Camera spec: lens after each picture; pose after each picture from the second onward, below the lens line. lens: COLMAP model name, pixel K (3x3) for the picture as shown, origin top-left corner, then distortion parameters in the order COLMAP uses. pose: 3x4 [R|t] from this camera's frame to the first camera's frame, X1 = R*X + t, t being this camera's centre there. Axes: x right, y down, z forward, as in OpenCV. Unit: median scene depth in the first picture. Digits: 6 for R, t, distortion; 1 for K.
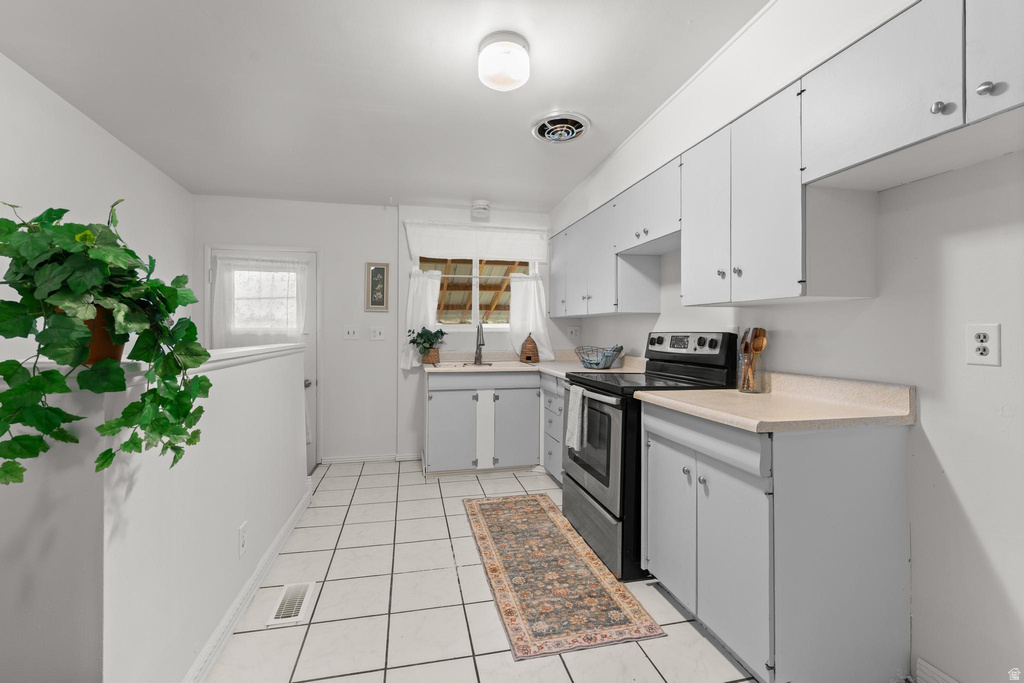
lens RADIAL K [[437.3, 0, 512.1], [0, 437.3, 329.0], [0, 0, 1]] dist [0.000606, -0.000131]
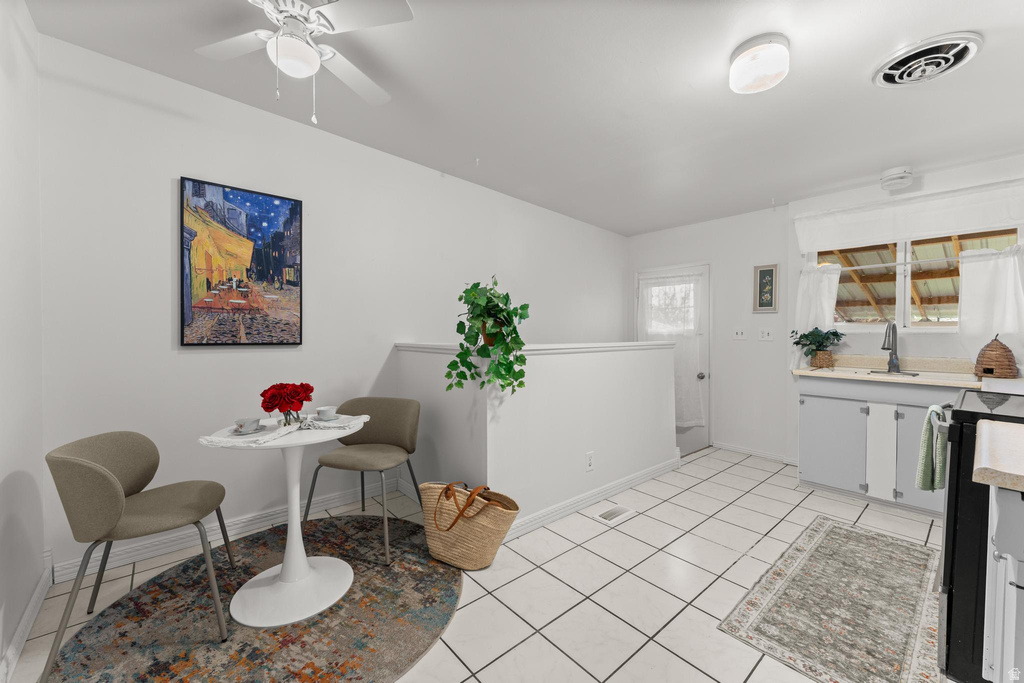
lens RADIAL K [[409.9, 0, 506.1], [0, 409.9, 338.3], [0, 0, 1]] dist [0.000365, -0.000176]
pose [[0.451464, 0.013040, -0.892194, 0.316035], [0.005420, 0.999835, 0.017355, -0.000135], [0.892273, -0.012671, 0.451319, 0.026552]]
